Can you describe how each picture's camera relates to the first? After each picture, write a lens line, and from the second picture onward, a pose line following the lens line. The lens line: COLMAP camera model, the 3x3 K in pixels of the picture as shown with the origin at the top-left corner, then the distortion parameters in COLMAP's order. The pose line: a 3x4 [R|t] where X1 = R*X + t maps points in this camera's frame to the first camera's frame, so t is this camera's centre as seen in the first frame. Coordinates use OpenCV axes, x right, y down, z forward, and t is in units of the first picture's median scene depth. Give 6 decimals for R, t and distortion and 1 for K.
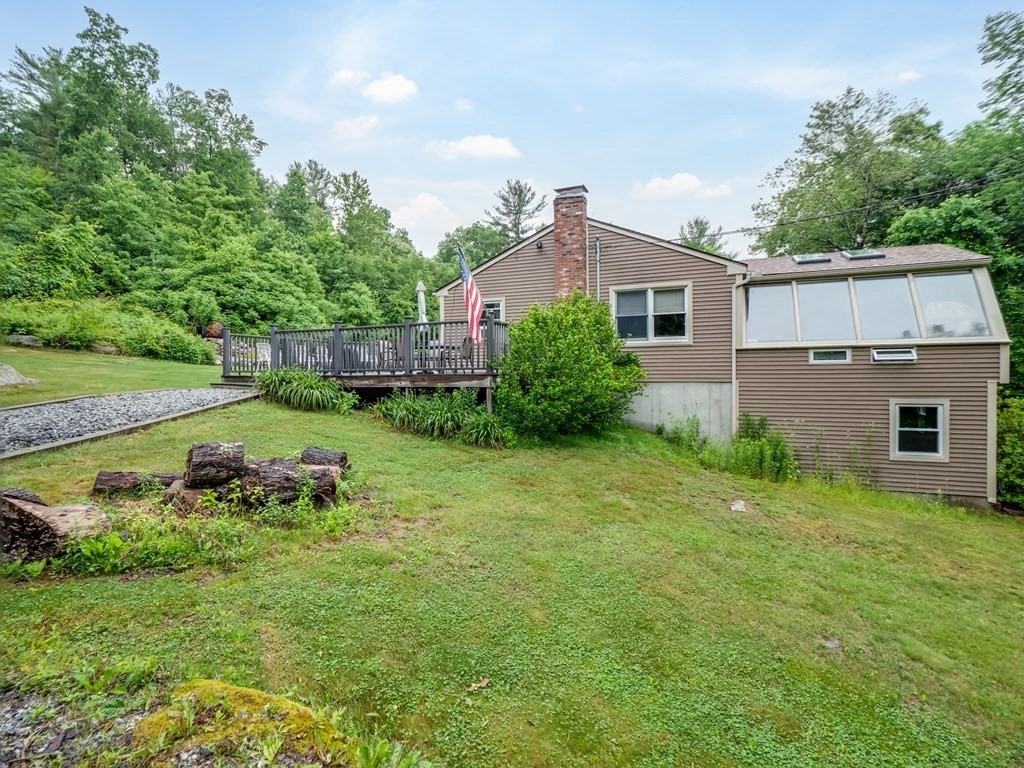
lens RADIAL K [[498.2, 0, 509.5], [0, 498.2, 373.4], [0, 0, 1]] dist [0.002079, -0.009914]
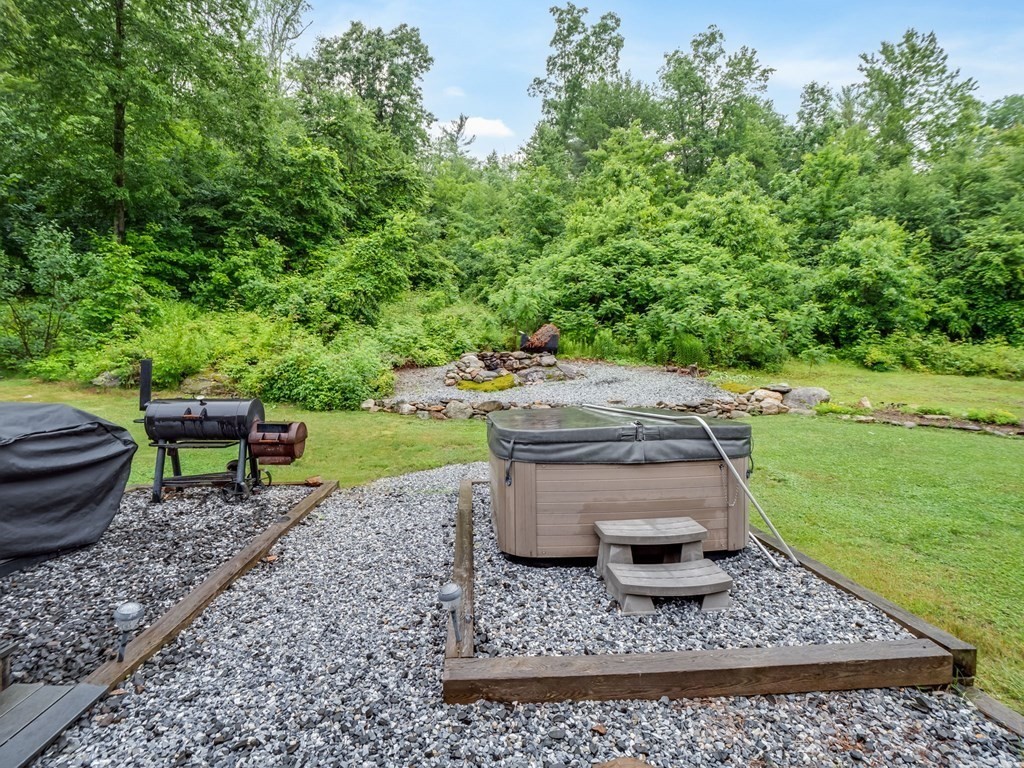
lens RADIAL K [[498.2, 0, 509.5], [0, 498.2, 373.4], [0, 0, 1]] dist [0.002079, -0.009914]
pose [[0.460328, 0.000781, -0.887749, -0.028008], [0.004689, 0.999984, 0.003311, -0.029054], [0.887737, -0.005686, 0.460317, 0.460721]]
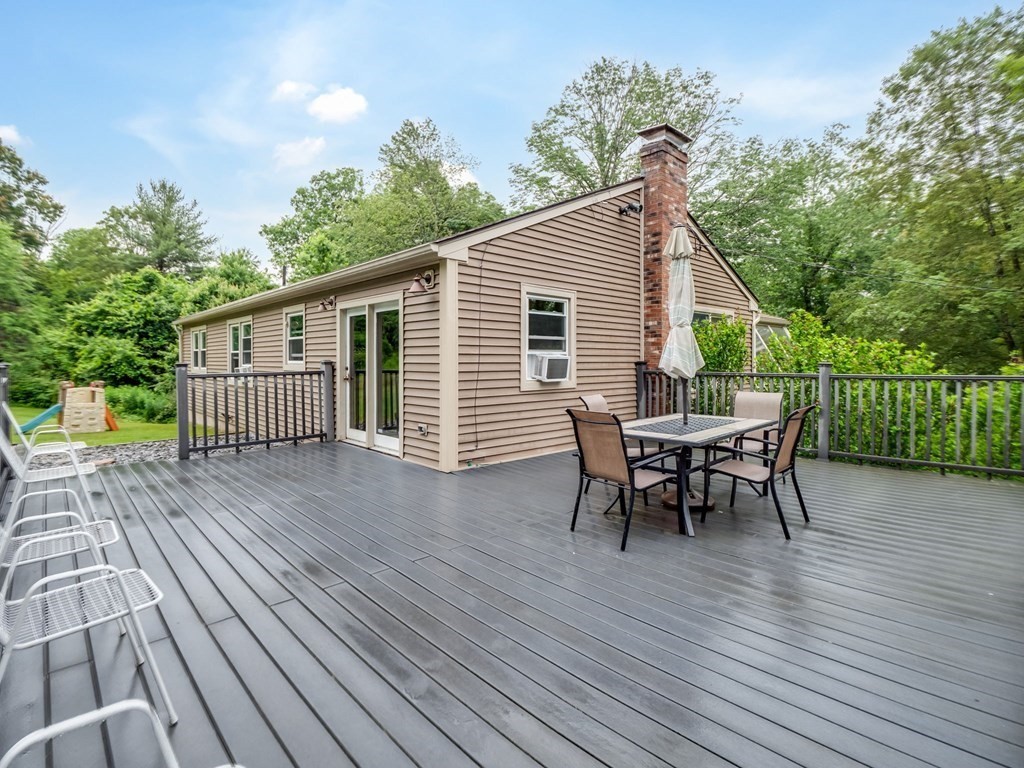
lens RADIAL K [[498.2, 0, 509.5], [0, 498.2, 373.4], [0, 0, 1]] dist [0.002079, -0.009914]
pose [[0.400679, -0.019187, 0.916018, -0.151044], [0.006048, 0.999814, 0.018297, -0.027749], [-0.916199, -0.001791, 0.400721, 0.281881]]
